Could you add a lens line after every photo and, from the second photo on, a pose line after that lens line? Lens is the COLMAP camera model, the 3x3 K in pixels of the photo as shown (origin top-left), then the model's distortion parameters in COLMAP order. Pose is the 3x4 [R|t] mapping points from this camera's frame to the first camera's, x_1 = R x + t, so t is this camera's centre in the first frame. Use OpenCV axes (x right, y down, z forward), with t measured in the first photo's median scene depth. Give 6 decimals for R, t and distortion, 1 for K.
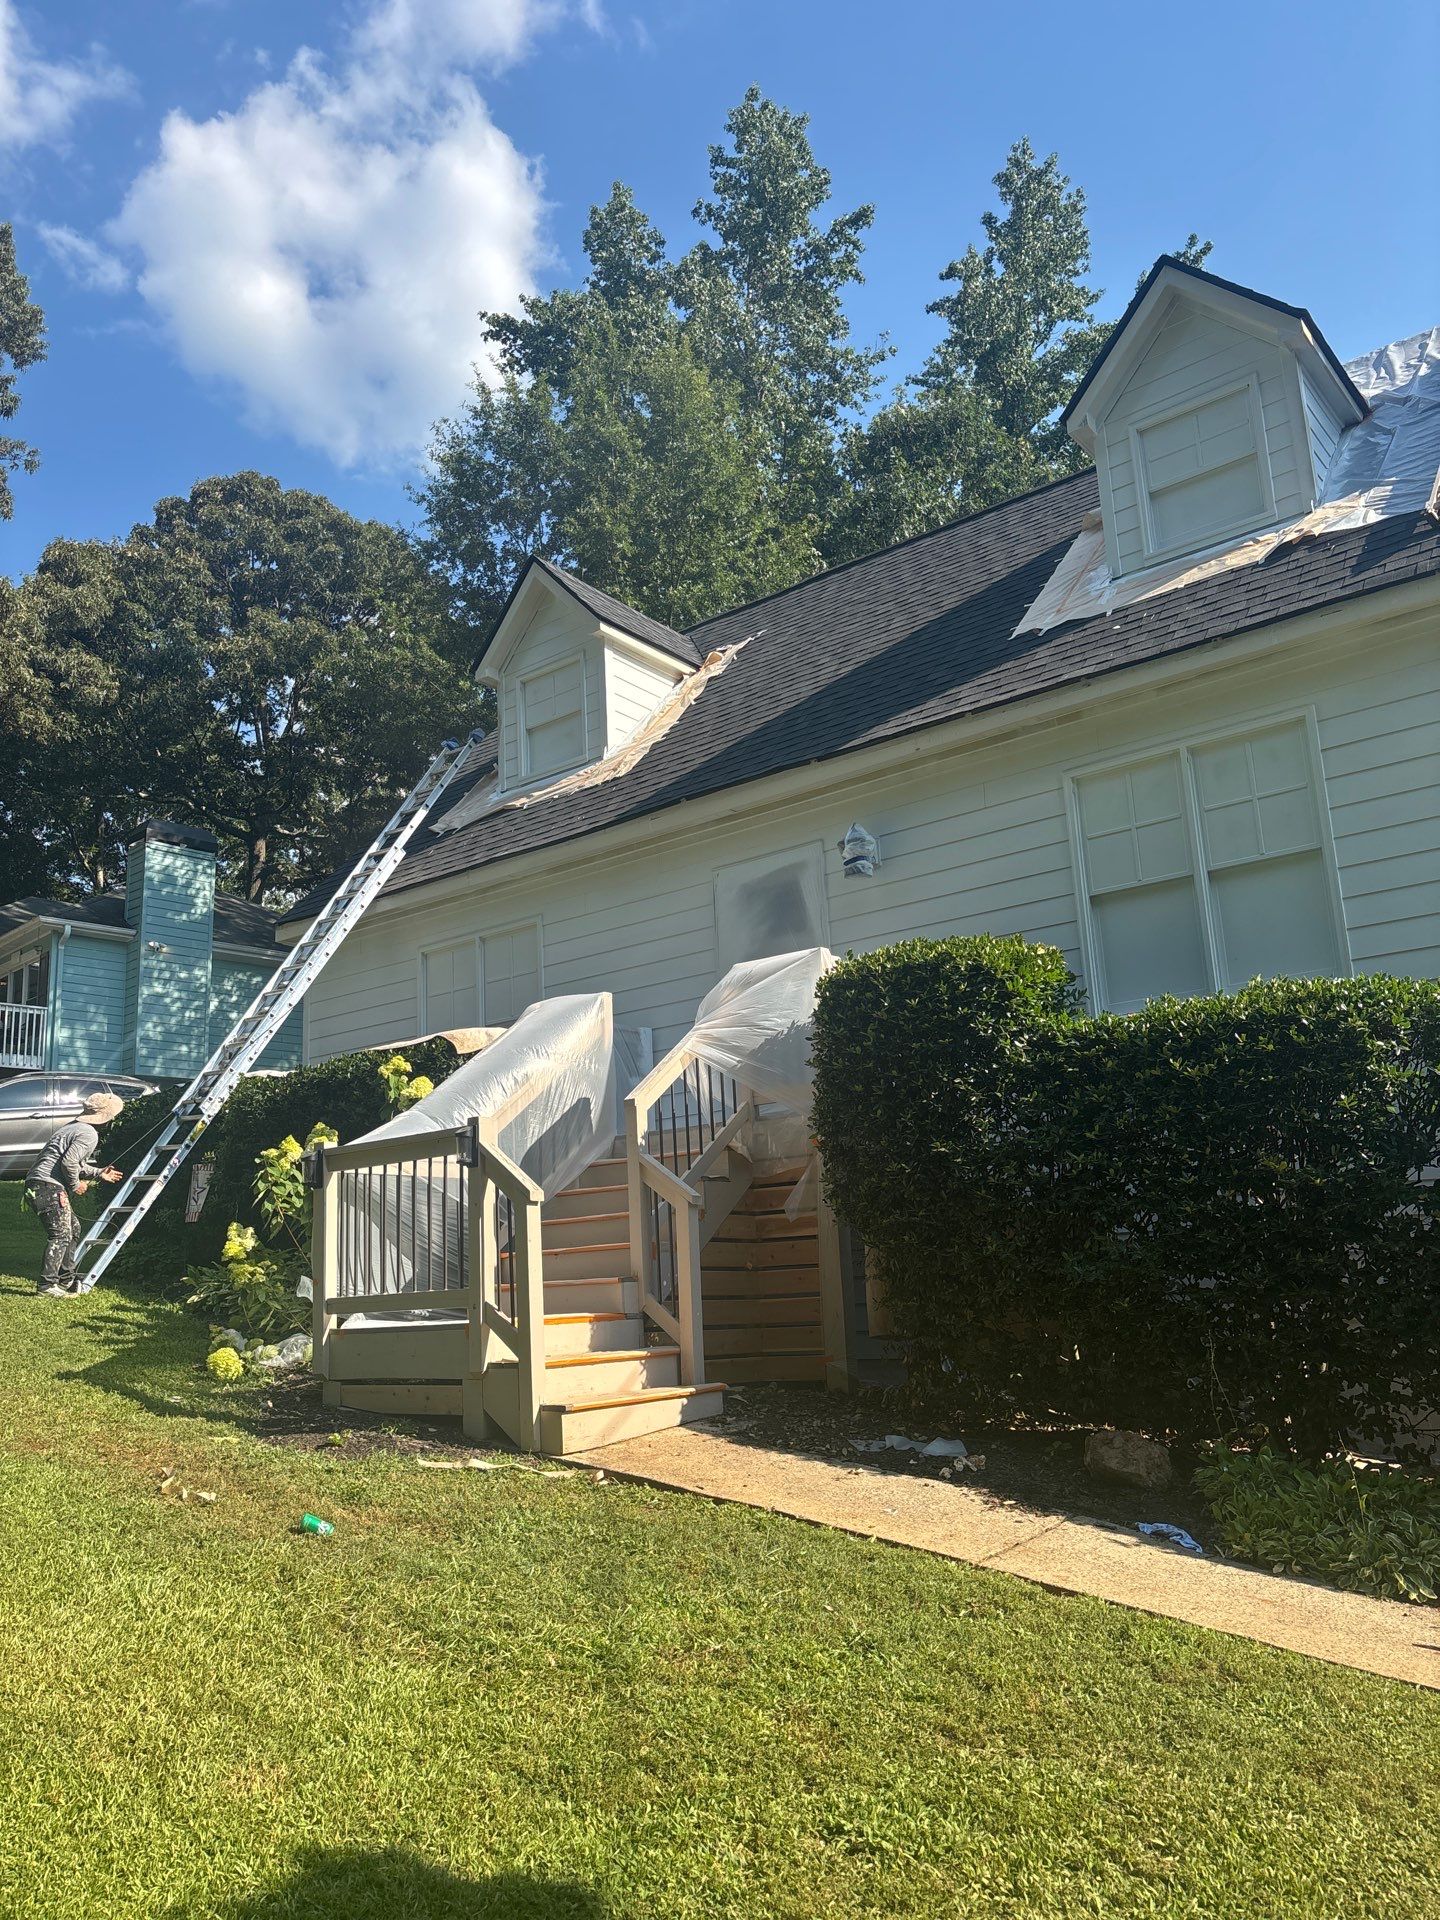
lens RADIAL K [[1454.4, 0, 717.2], [0, 1454.4, 942.4], [0, 0, 1]] dist [0.022799, -0.012787]
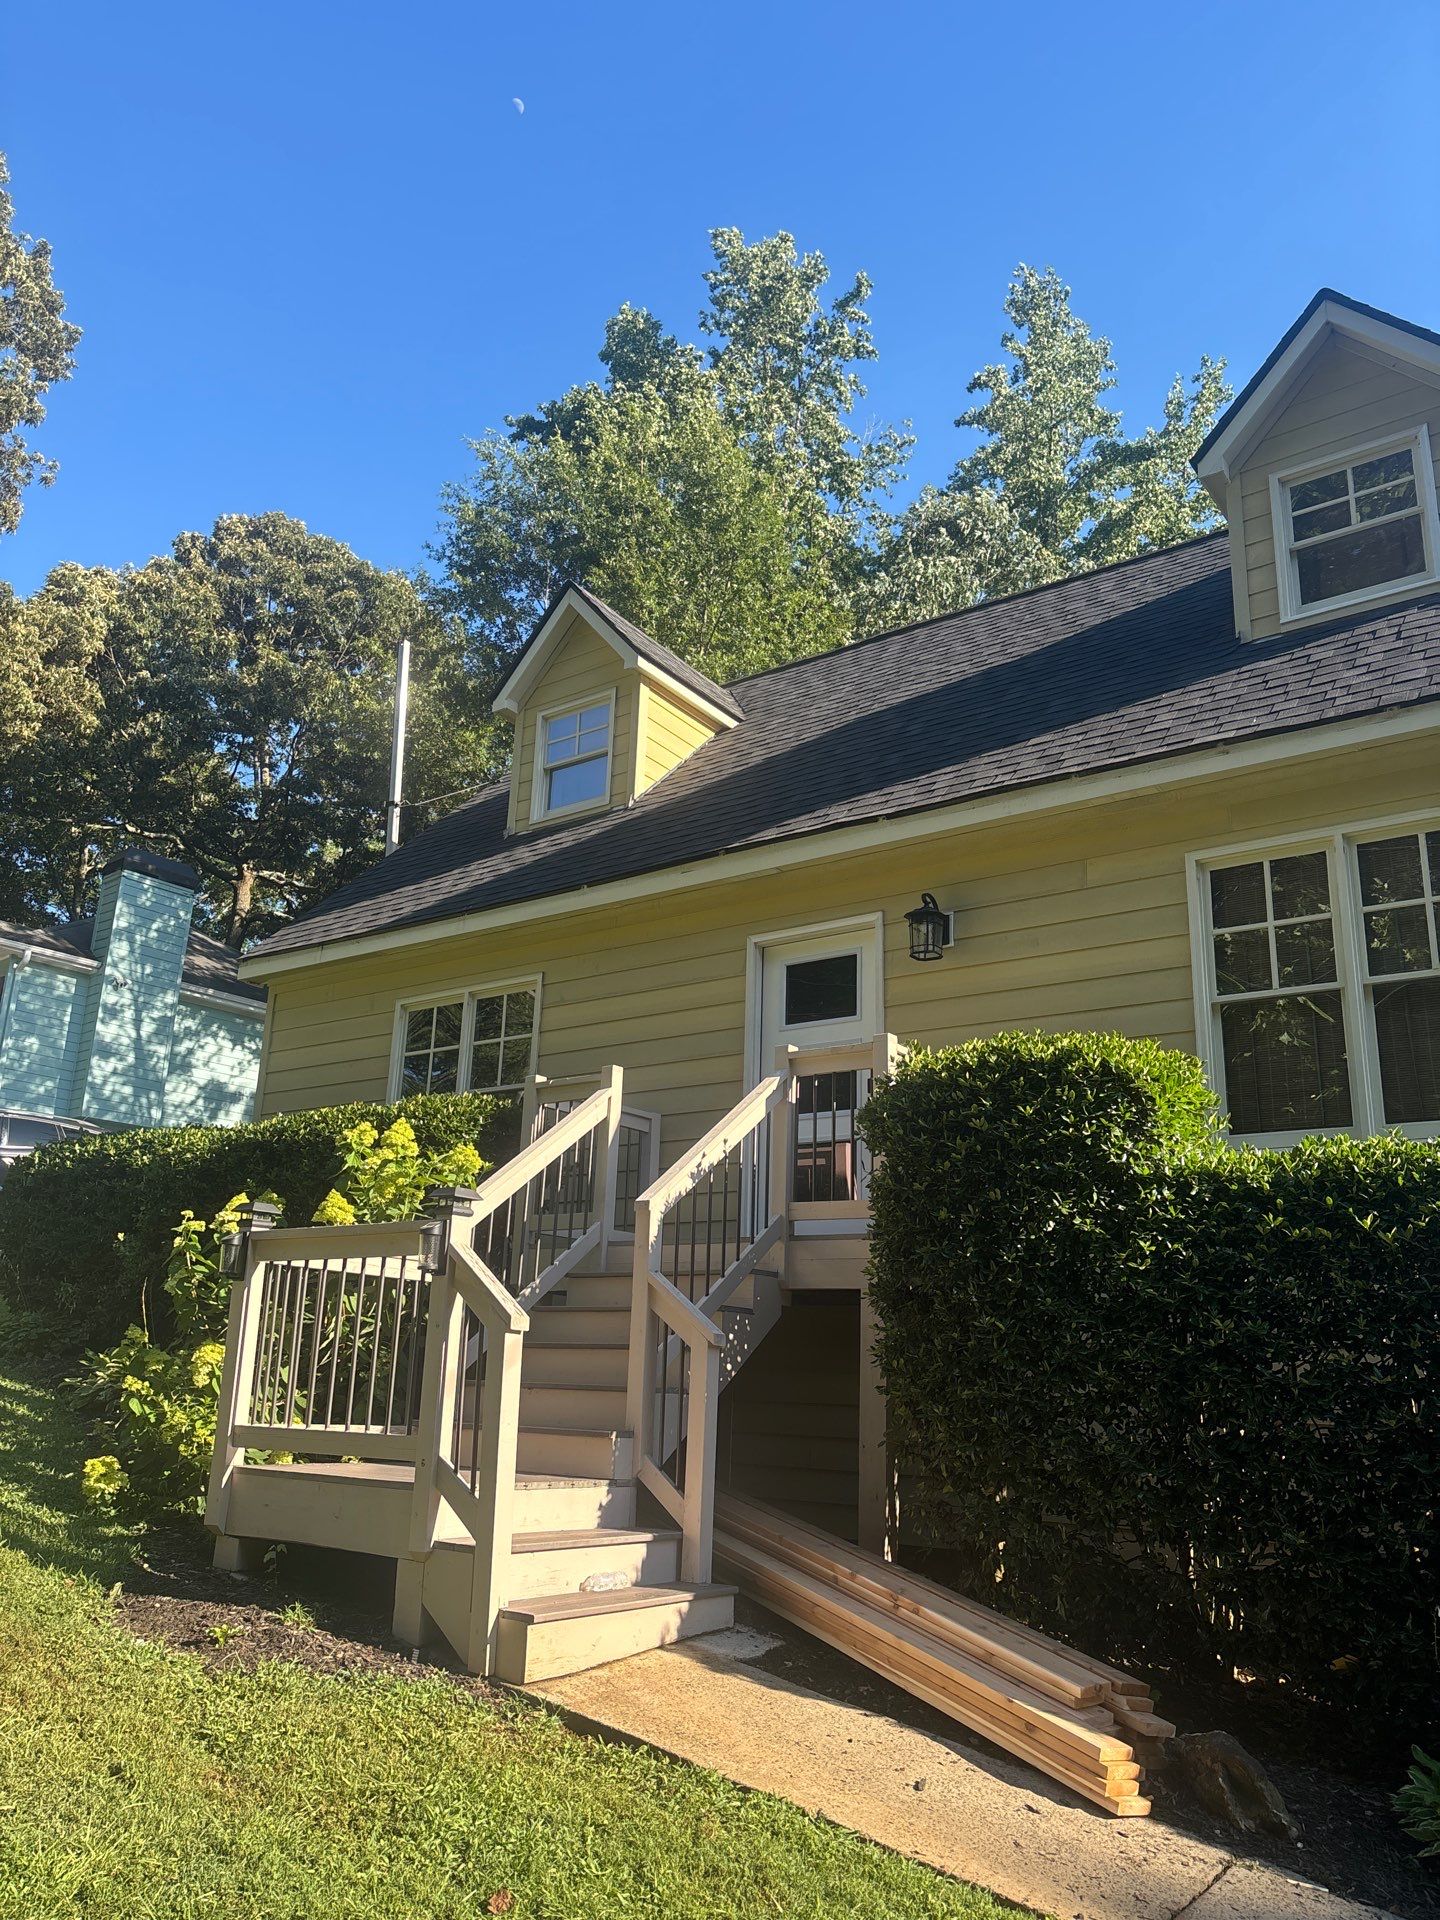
lens RADIAL K [[1454.4, 0, 716.5], [0, 1454.4, 980.7], [0, 0, 1]] dist [0.022799, -0.012787]
pose [[0.995929, 0.089750, 0.008431, -0.034196], [-0.089349, 0.995210, -0.039673, 0.014206], [-0.011951, 0.038758, 0.999177, 0.180431]]
